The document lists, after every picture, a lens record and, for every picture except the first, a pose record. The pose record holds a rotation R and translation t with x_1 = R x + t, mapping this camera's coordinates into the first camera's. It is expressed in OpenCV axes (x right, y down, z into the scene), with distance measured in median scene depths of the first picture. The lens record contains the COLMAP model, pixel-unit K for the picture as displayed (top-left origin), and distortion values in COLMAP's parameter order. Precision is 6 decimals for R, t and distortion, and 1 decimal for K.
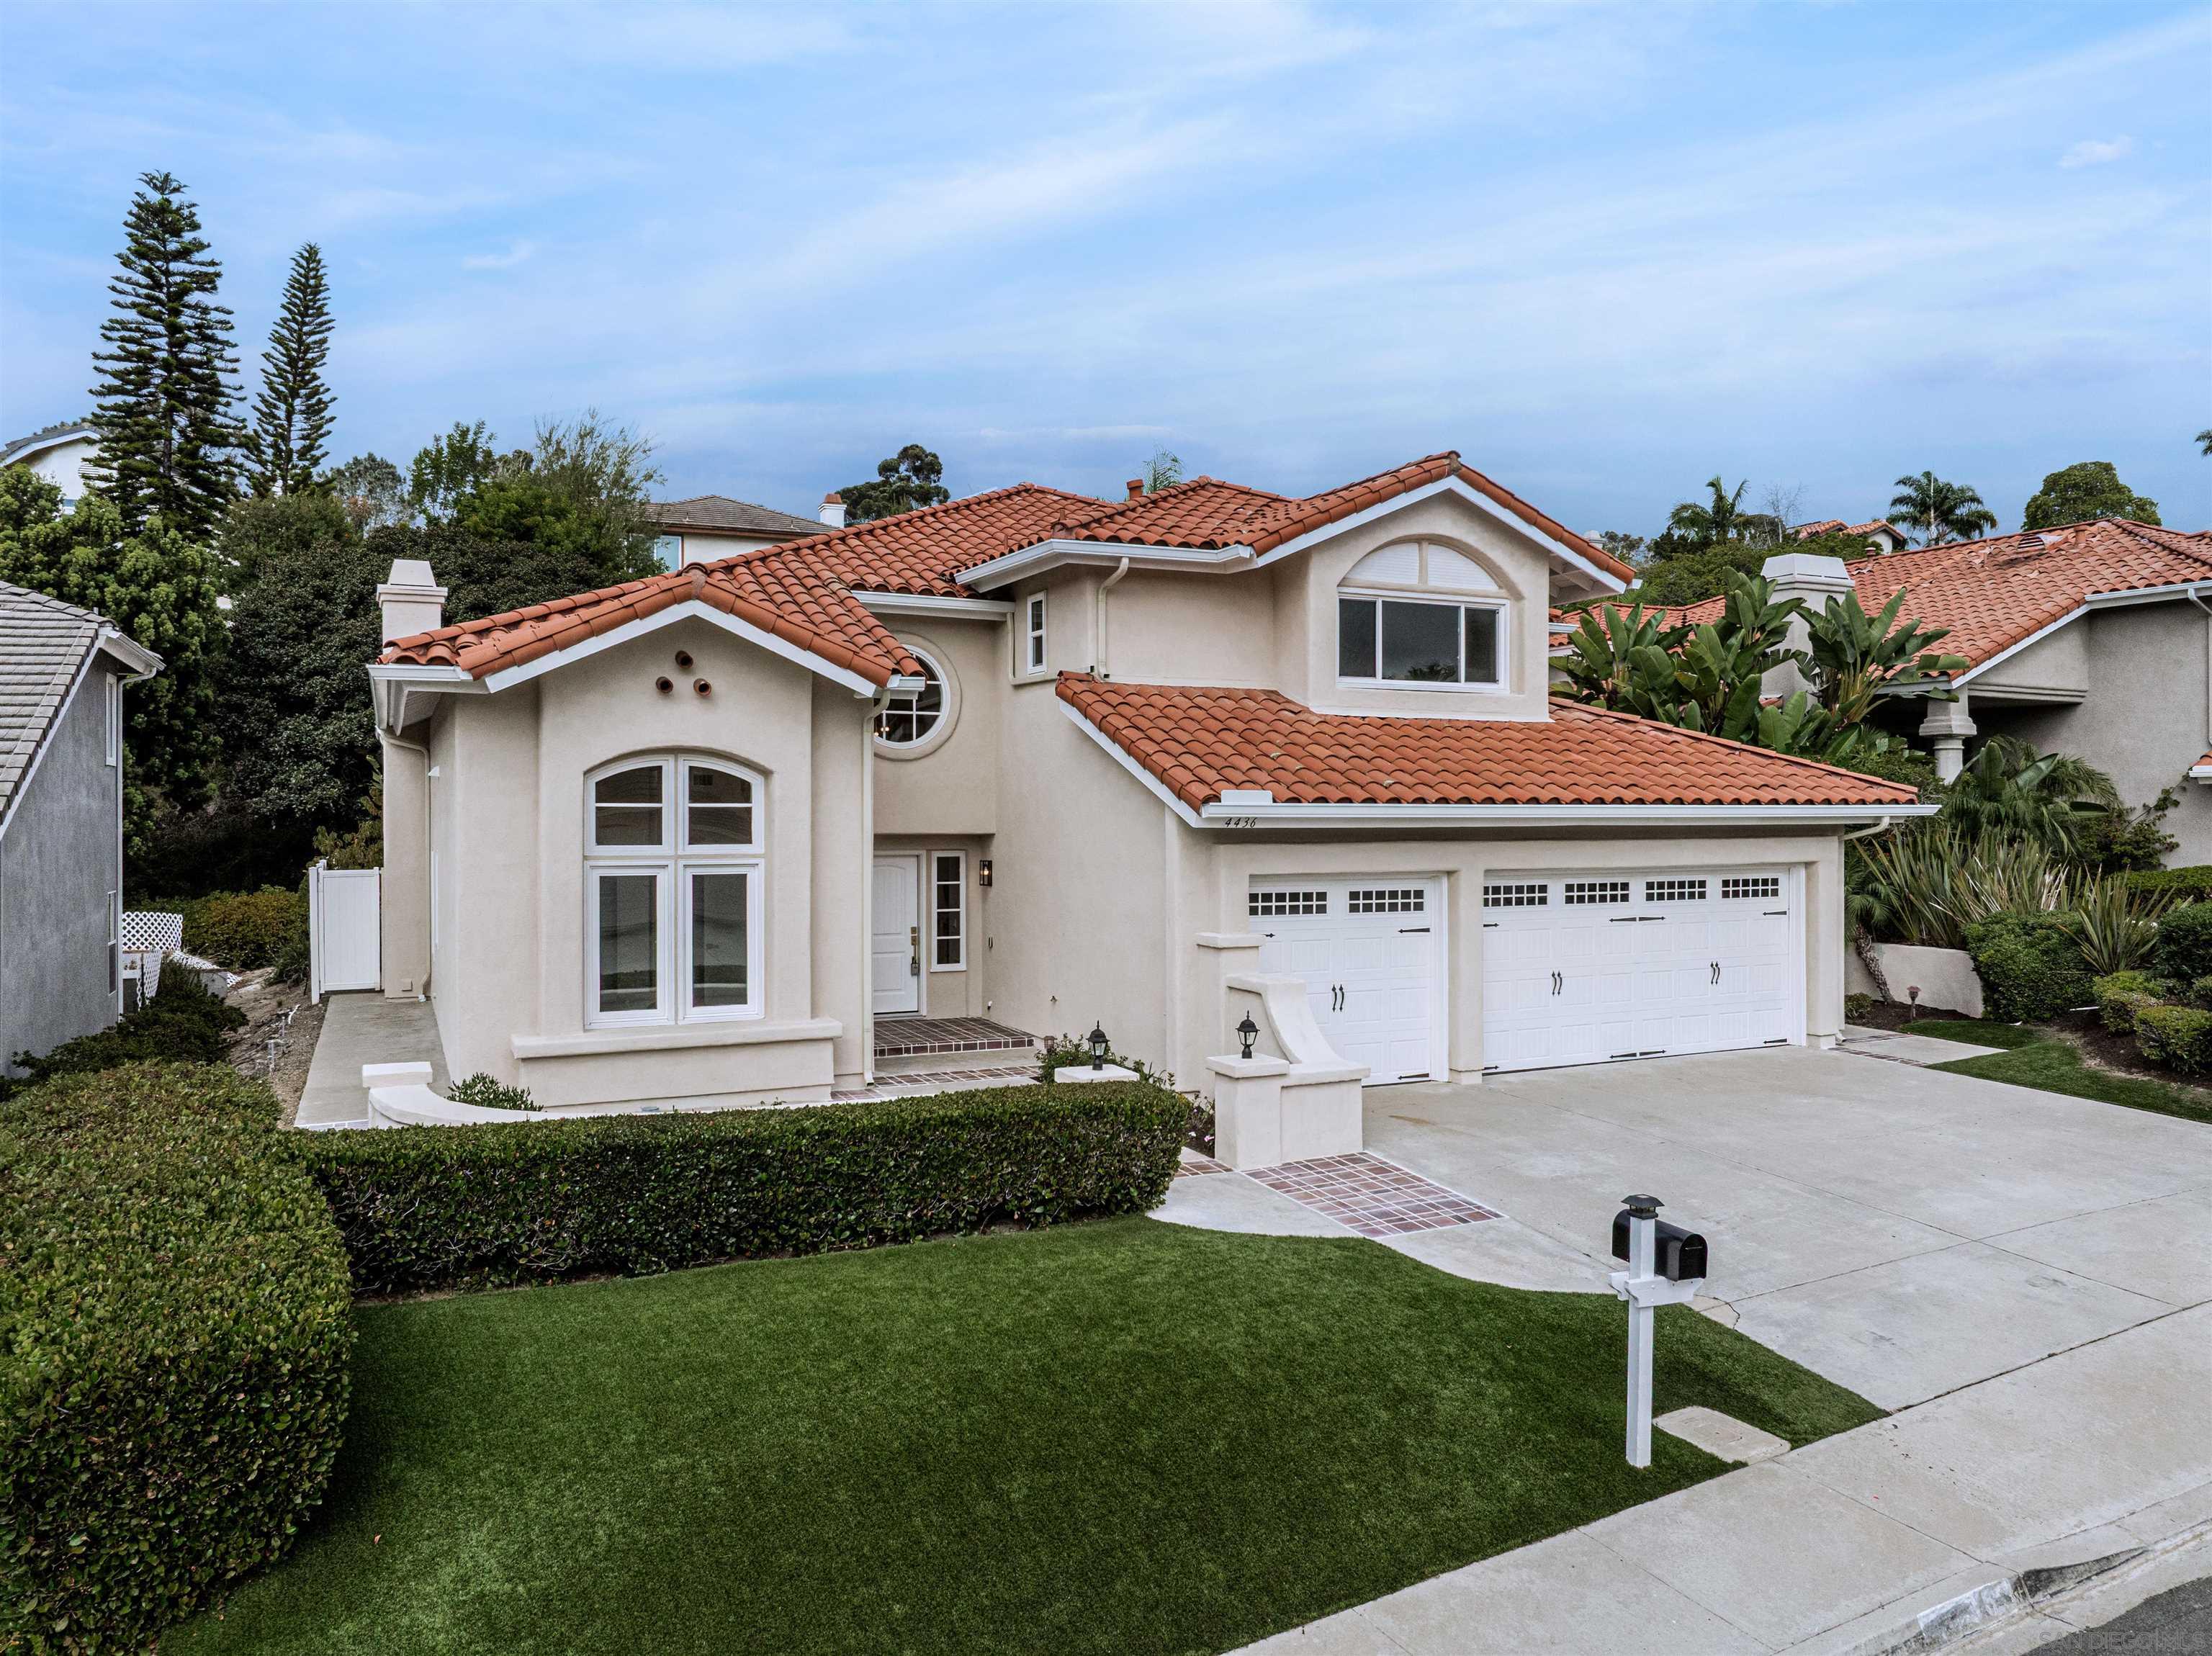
lens RADIAL K [[1490.5, 0, 1106.0], [0, 1490.5, 828.0], [0, 0, 1]] dist [0.001877, -0.001974]
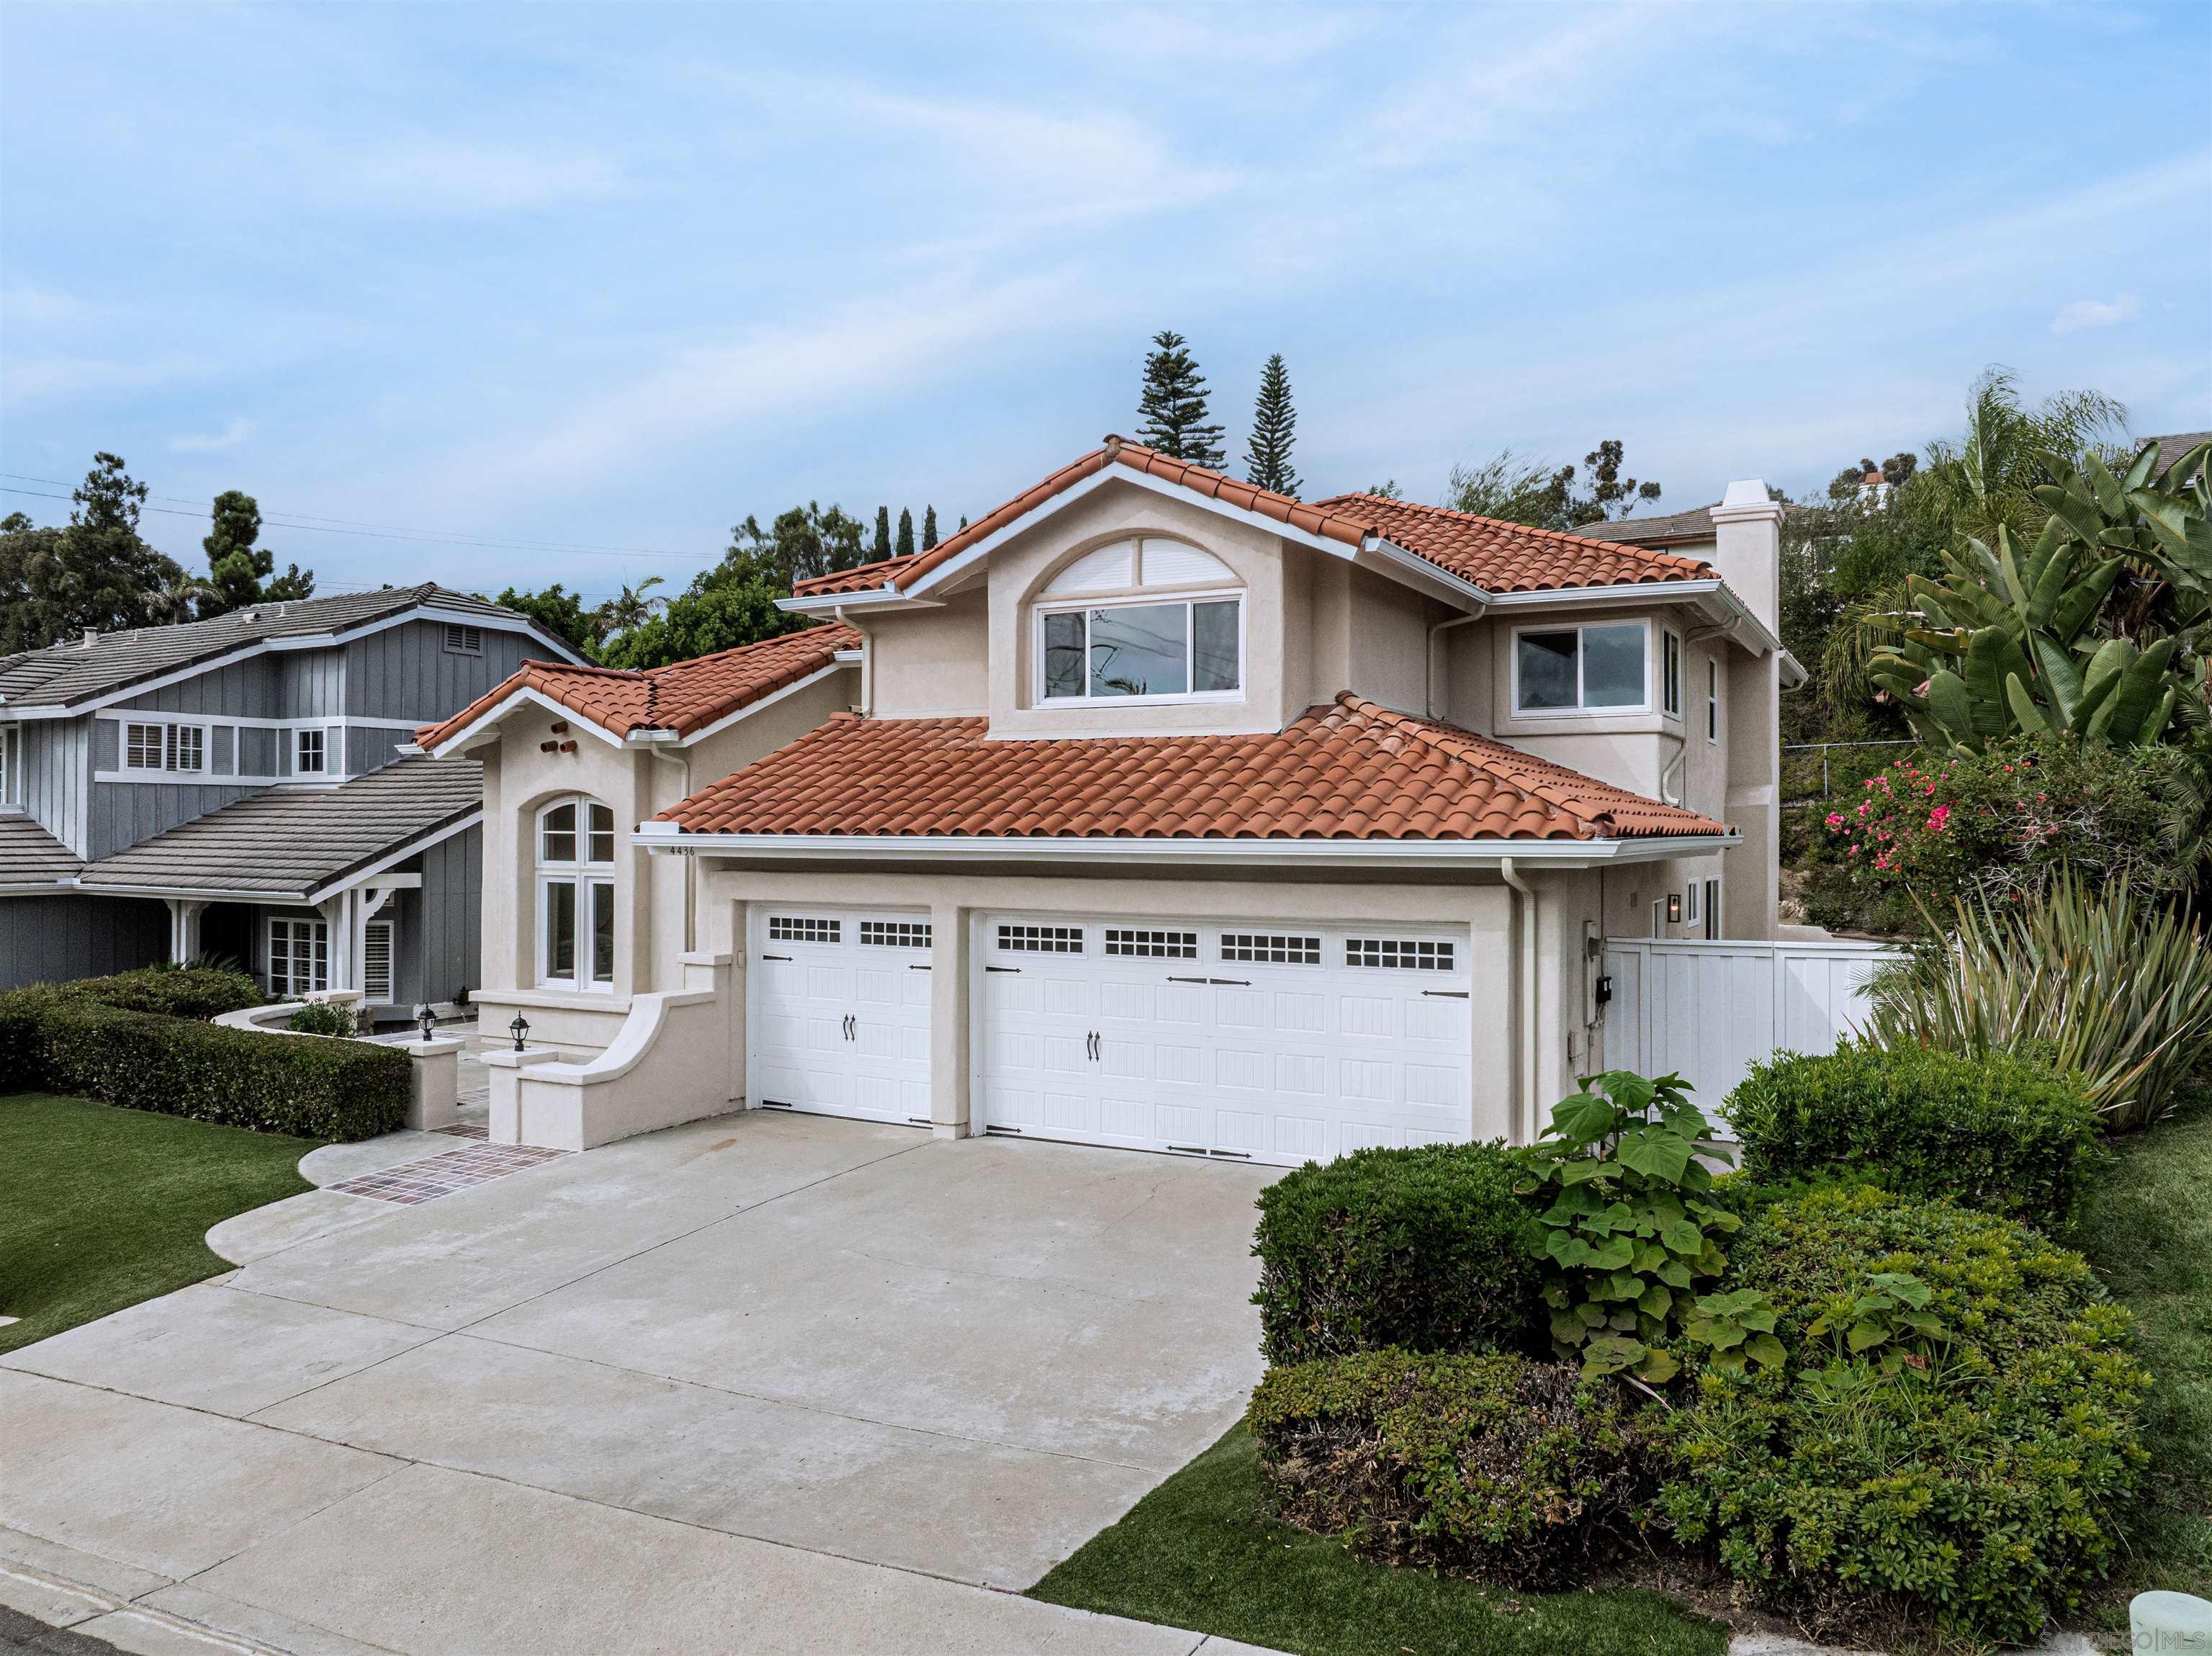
lens RADIAL K [[1547.3, 0, 1106.0], [0, 1547.3, 828.0], [0, 0, 1]] dist [0.002961, -0.000206]
pose [[0.608297, 0.001001, -0.793709, 0.975124], [-0.018180, 0.999754, -0.012672, -0.008892], [0.793501, 0.022138, 0.608166, 0.452707]]
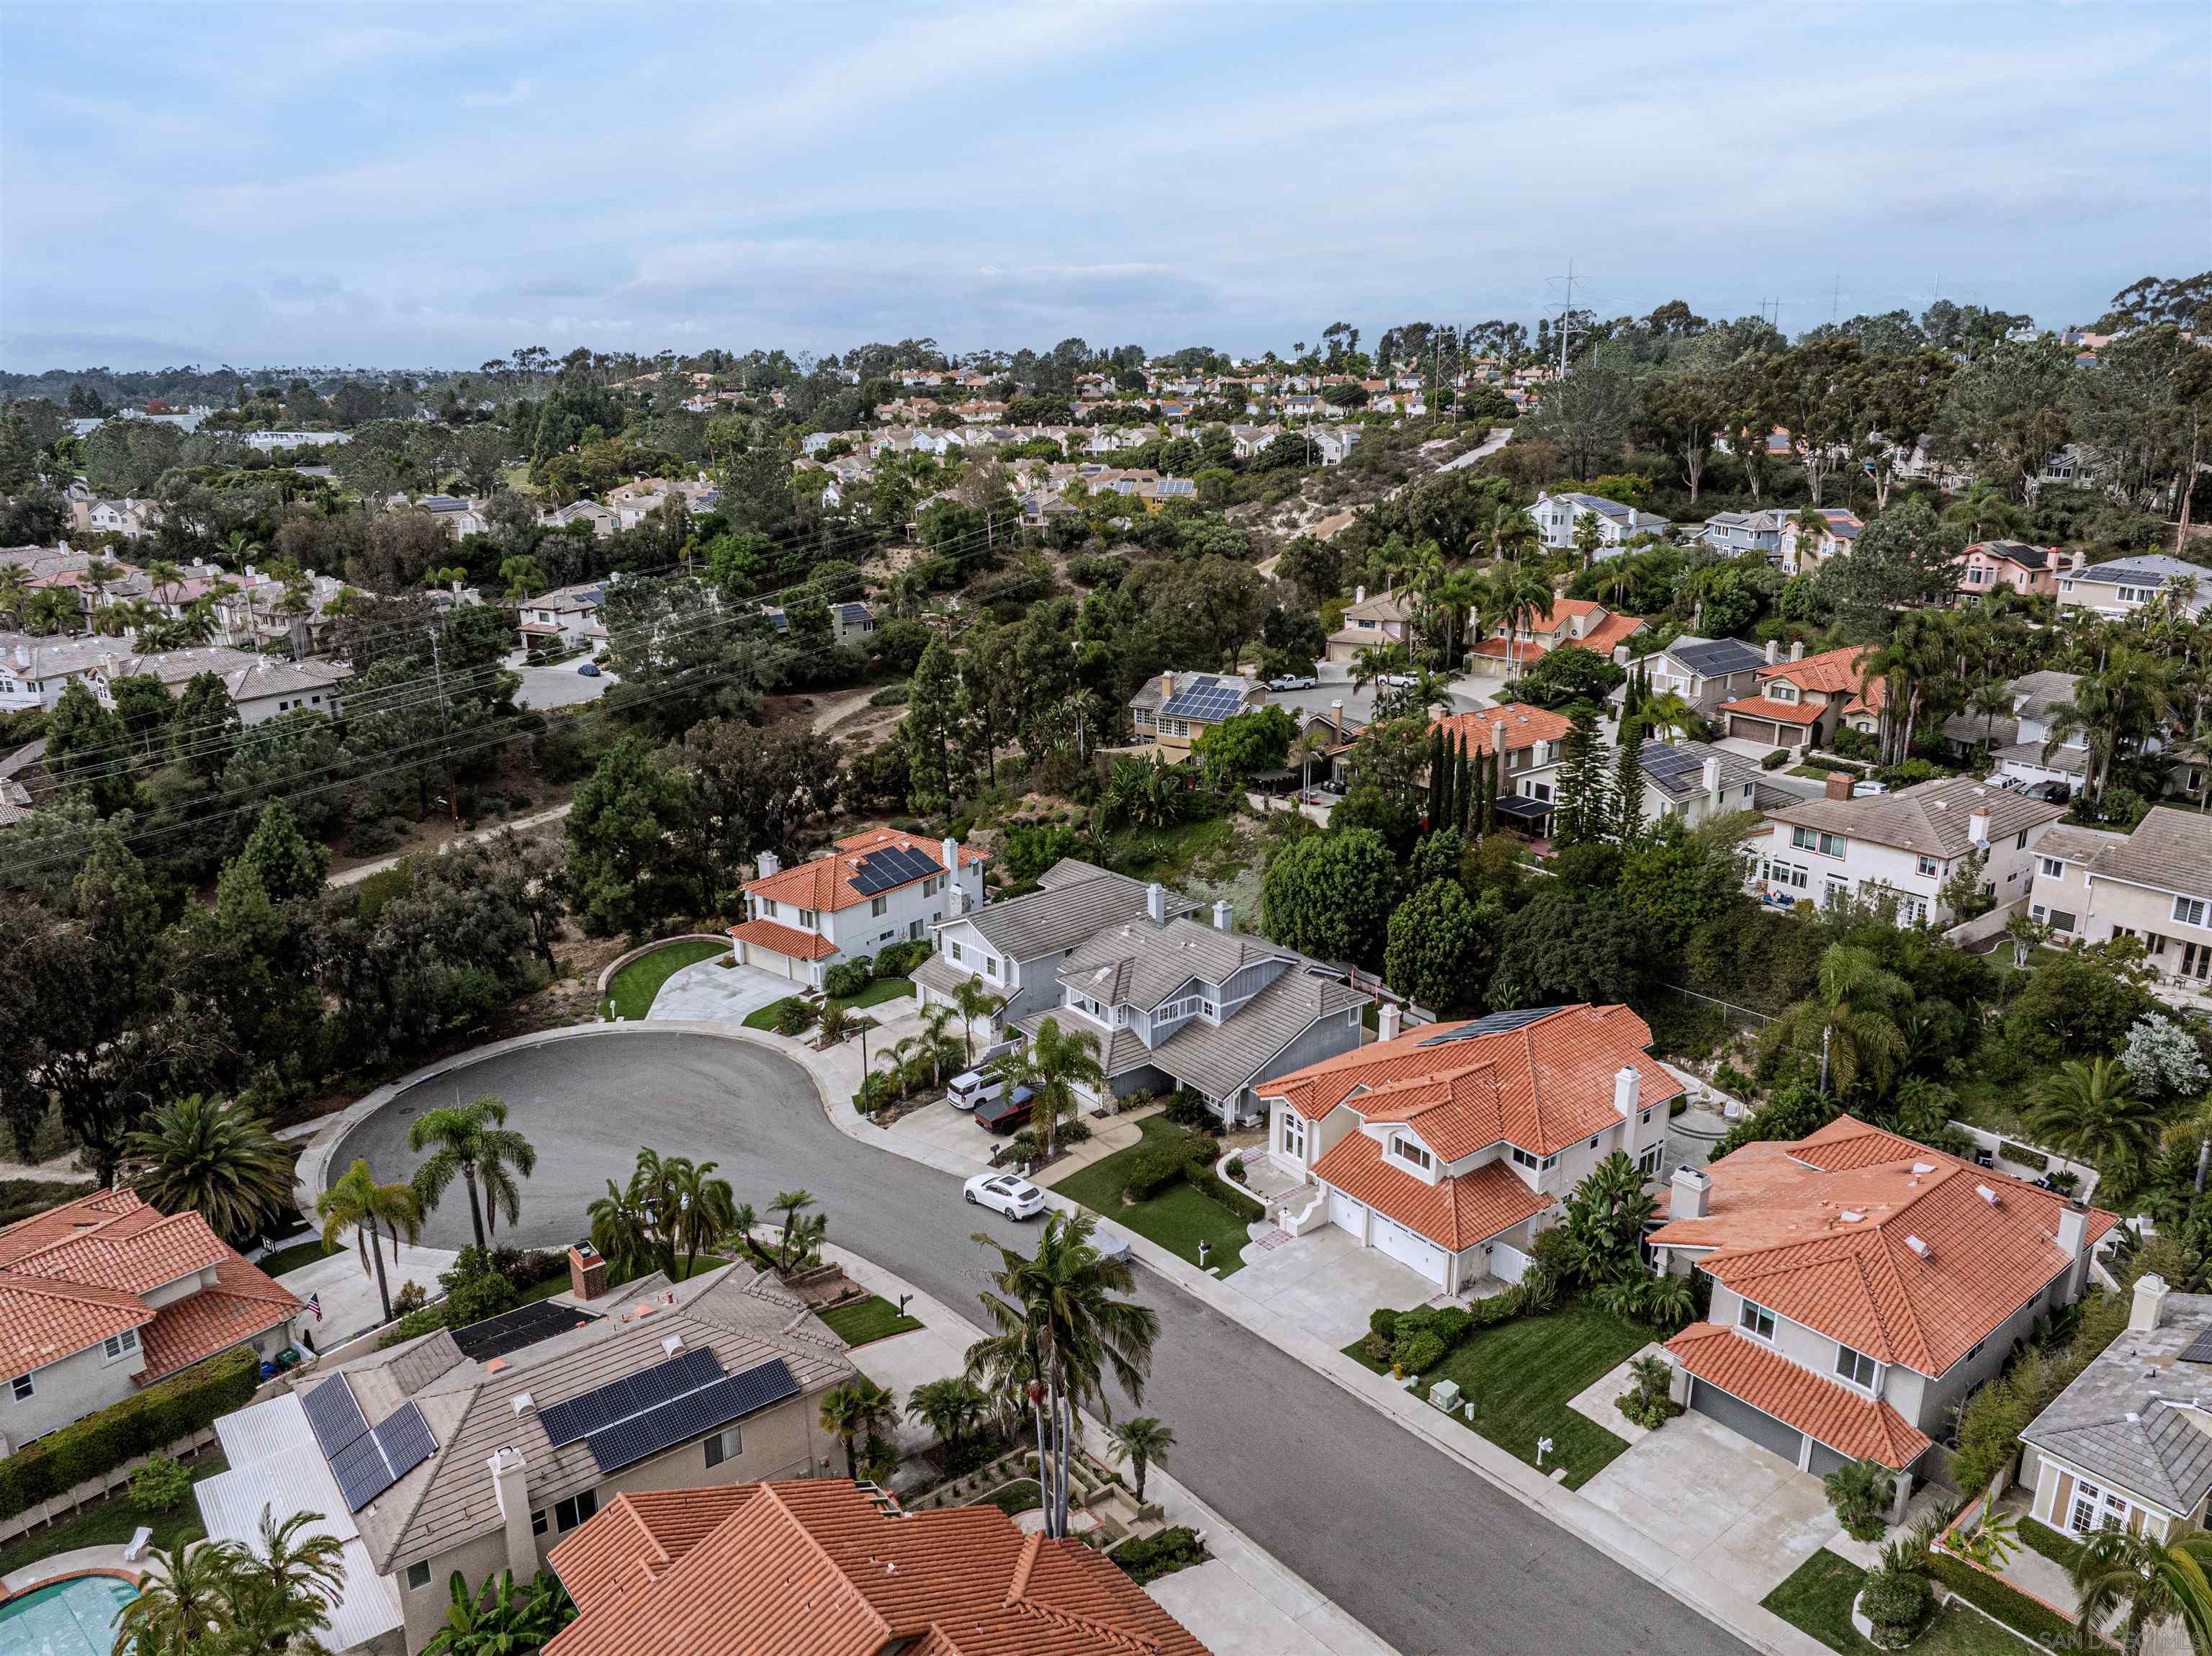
lens RADIAL K [[1623.1, 0, 1106.0], [0, 1623.1, 828.0], [0, 0, 1]] dist [0.000970, -0.001153]
pose [[0.227948, 0.265952, -0.936648, 4.077066], [-0.019685, 0.963036, 0.268654, -2.231331], [0.973474, -0.042801, 0.224757, -0.790536]]
